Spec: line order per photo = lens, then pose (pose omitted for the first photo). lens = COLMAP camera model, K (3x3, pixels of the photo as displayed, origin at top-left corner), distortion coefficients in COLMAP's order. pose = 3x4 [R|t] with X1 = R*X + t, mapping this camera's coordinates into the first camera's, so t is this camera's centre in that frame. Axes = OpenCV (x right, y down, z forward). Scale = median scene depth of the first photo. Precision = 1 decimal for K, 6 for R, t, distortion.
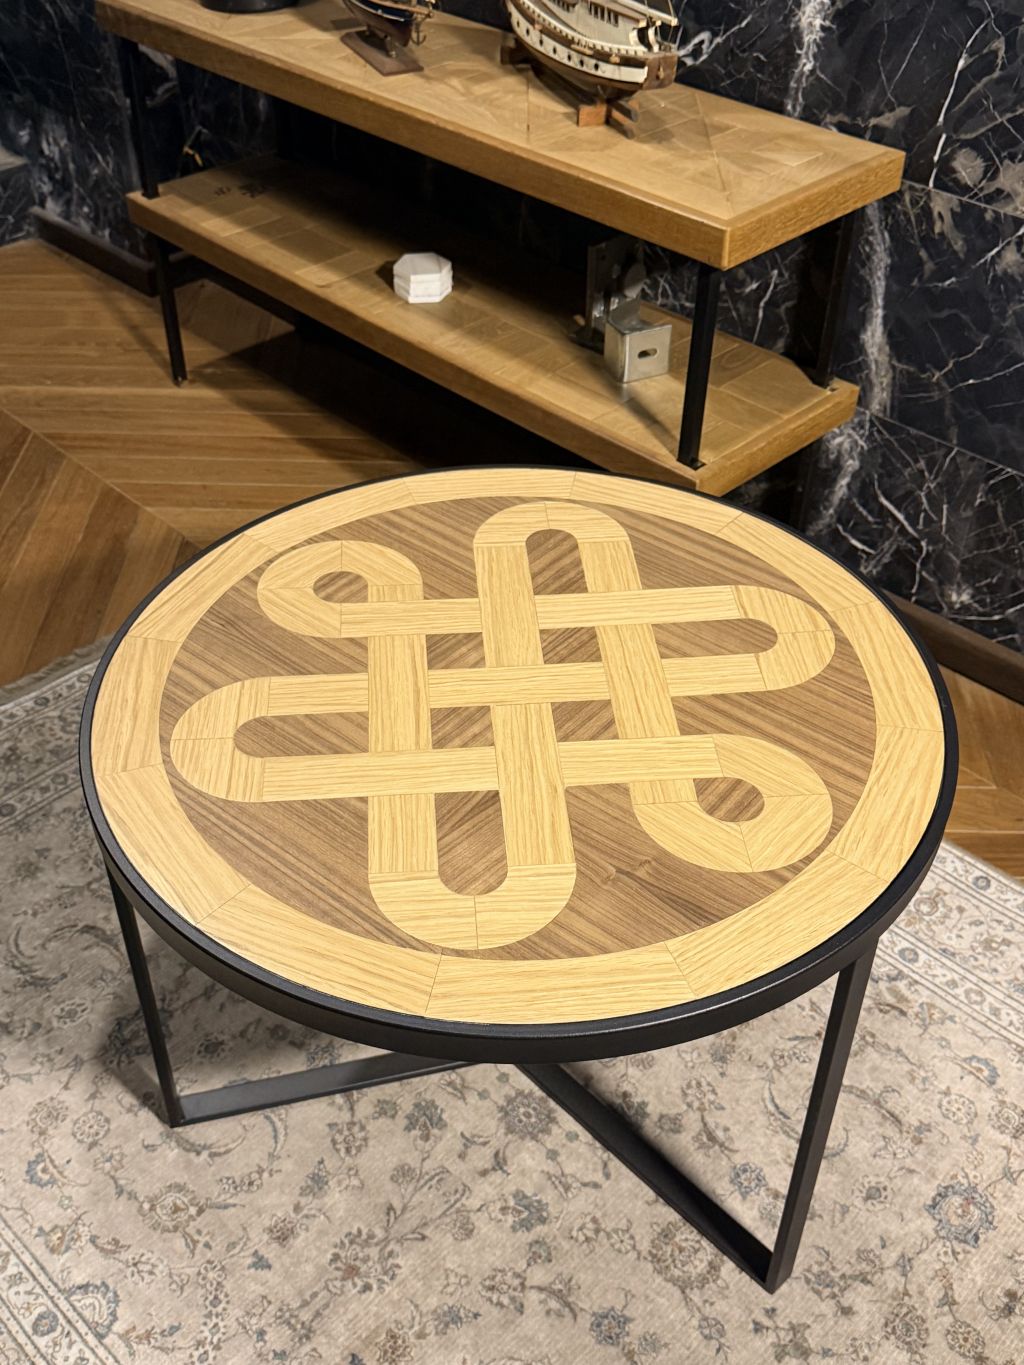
lens RADIAL K [[1417.4, 0, 505.1], [0, 1417.4, 681.1], [0, 0, 1]] dist [0.019607, 0.000000]
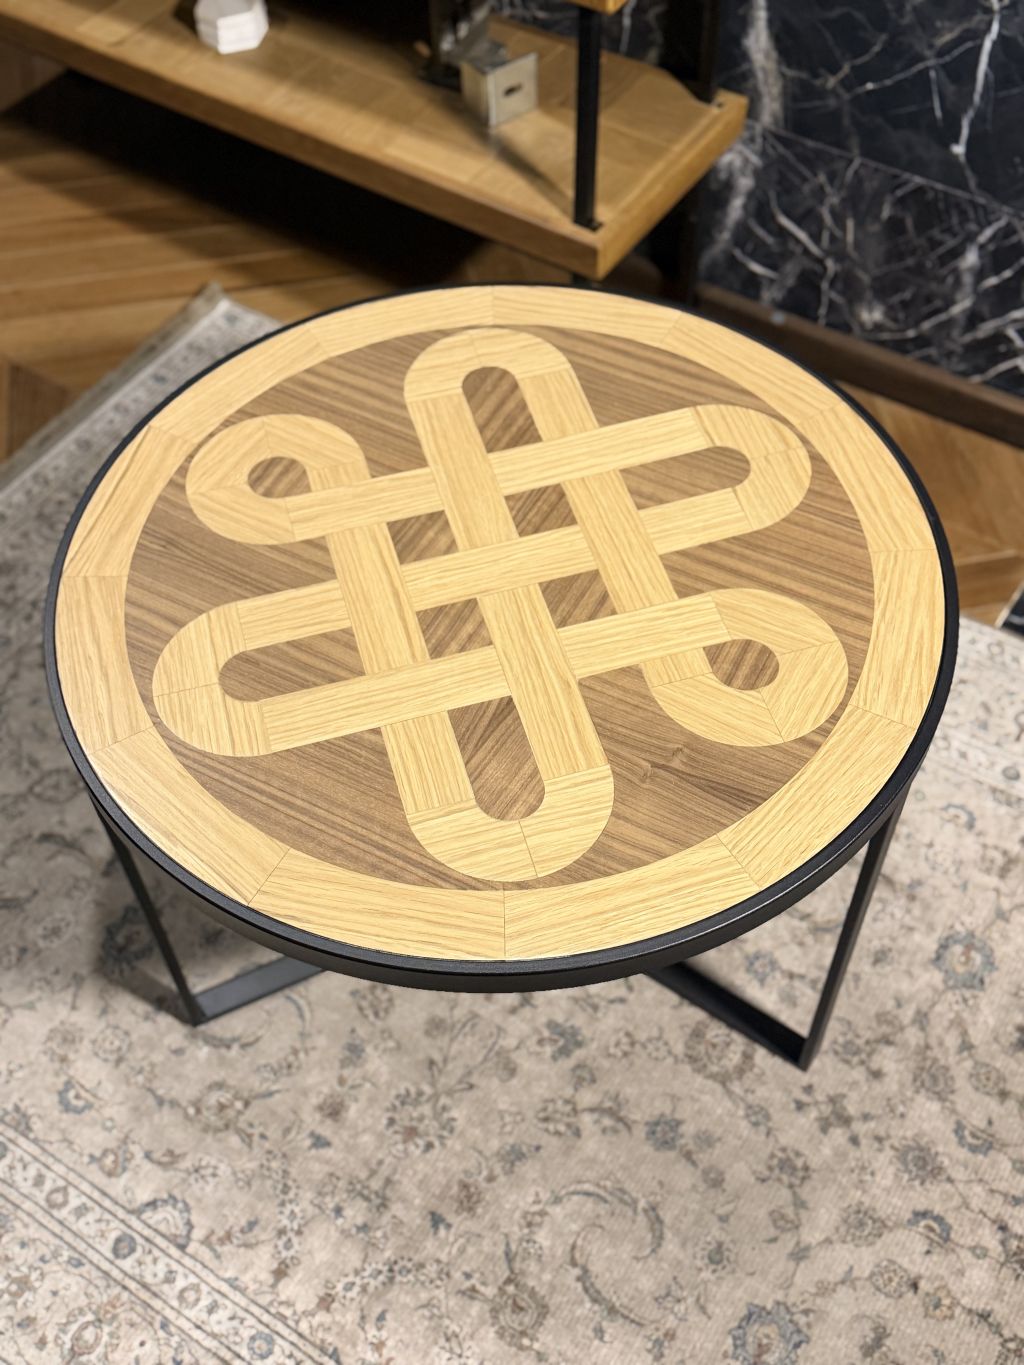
lens RADIAL K [[1496.9, 0, 510.4], [0, 1496.9, 679.7], [0, 0, 1]] dist [0.045390, 0.000000]
pose [[0.979468, -0.175680, 0.098887, -0.070489], [0.148567, 0.960576, 0.234993, -0.117146], [-0.136272, -0.215477, 0.966954, 0.007923]]
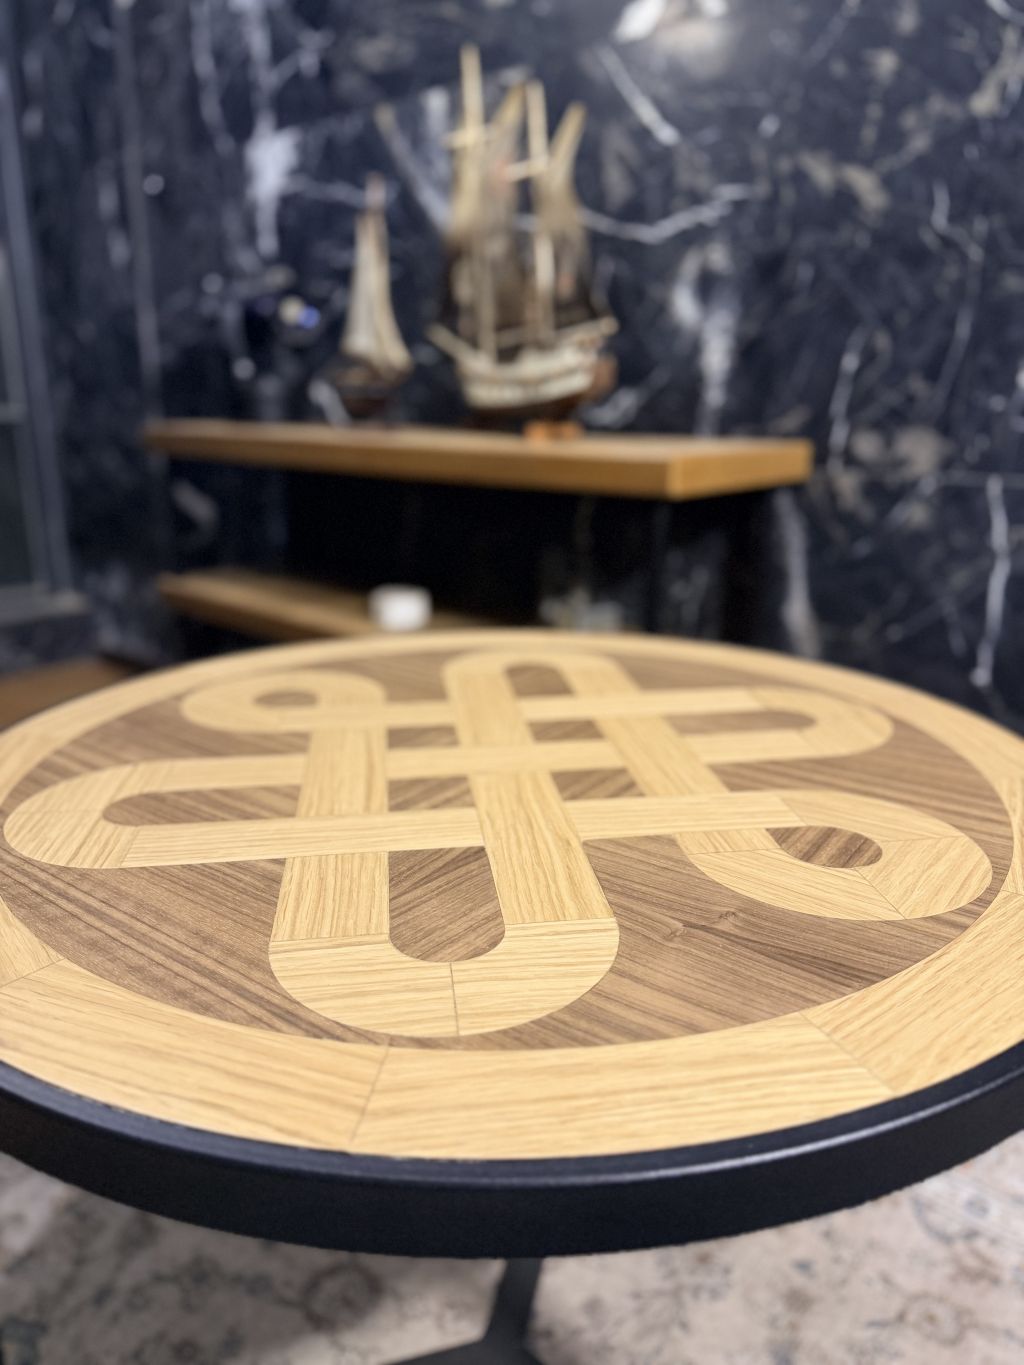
lens RADIAL K [[976.2, 0, 511.8], [0, 976.2, 691.2], [0, 0, 1]] dist [-0.000208, 0.005917]
pose [[0.998535, -0.017965, 0.051043, -0.009308], [0.036419, 0.920783, -0.388371, 0.127582], [-0.040022, 0.389661, 0.920088, 0.366913]]
